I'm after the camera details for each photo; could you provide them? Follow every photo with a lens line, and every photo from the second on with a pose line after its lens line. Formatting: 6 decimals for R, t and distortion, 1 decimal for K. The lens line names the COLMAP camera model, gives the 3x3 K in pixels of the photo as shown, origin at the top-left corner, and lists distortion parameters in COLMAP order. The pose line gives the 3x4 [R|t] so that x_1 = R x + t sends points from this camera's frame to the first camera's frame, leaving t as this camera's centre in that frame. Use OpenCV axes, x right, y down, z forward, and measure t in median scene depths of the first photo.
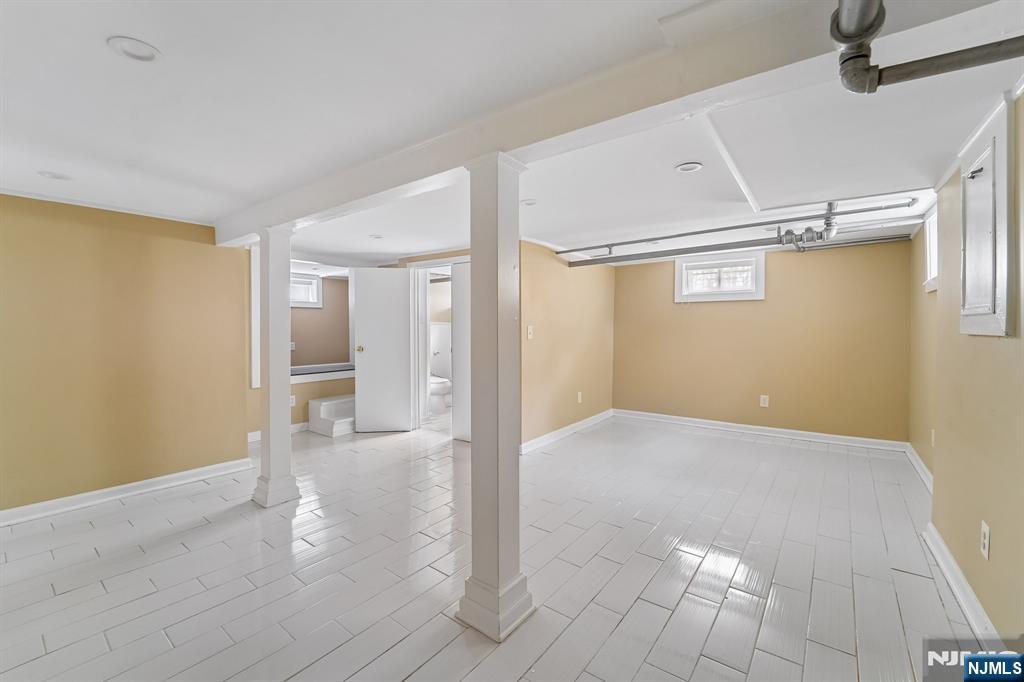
lens RADIAL K [[428.2, 0, 497.4], [0, 428.2, 327.6], [0, 0, 1]] dist [-0.001315, -0.000525]
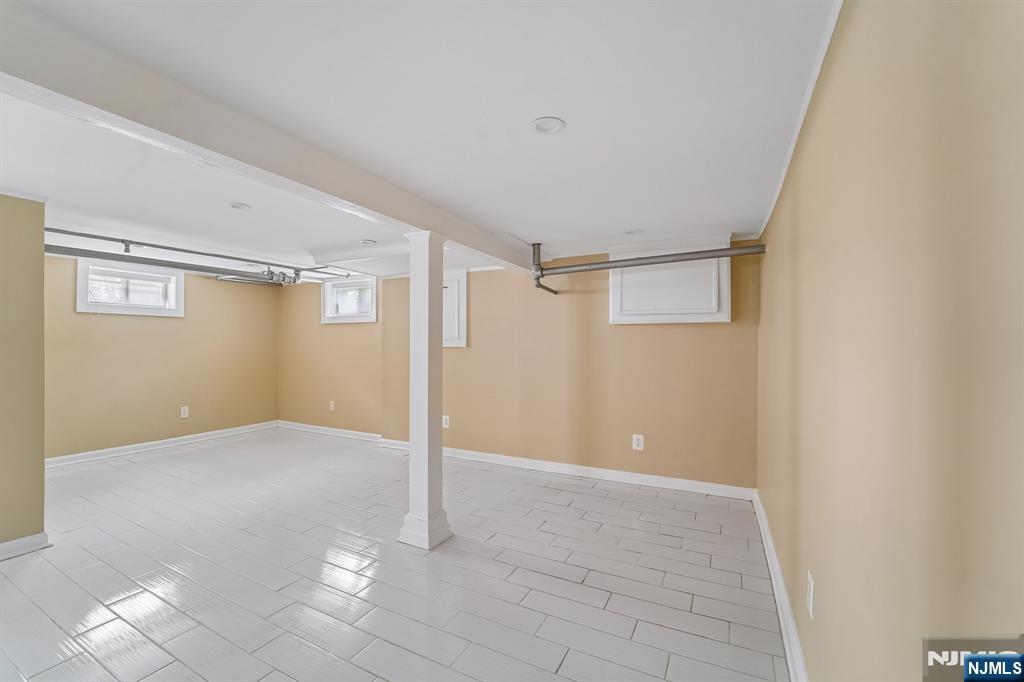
lens RADIAL K [[427.8, 0, 513.2], [0, 427.8, 352.6], [0, 0, 1]] dist [-0.014529, -0.000436]
pose [[-0.183692, -0.015294, 0.982865, -0.576443], [-0.015795, 0.999796, 0.012606, -0.004608], [-0.982857, -0.013209, -0.183896, 0.381905]]
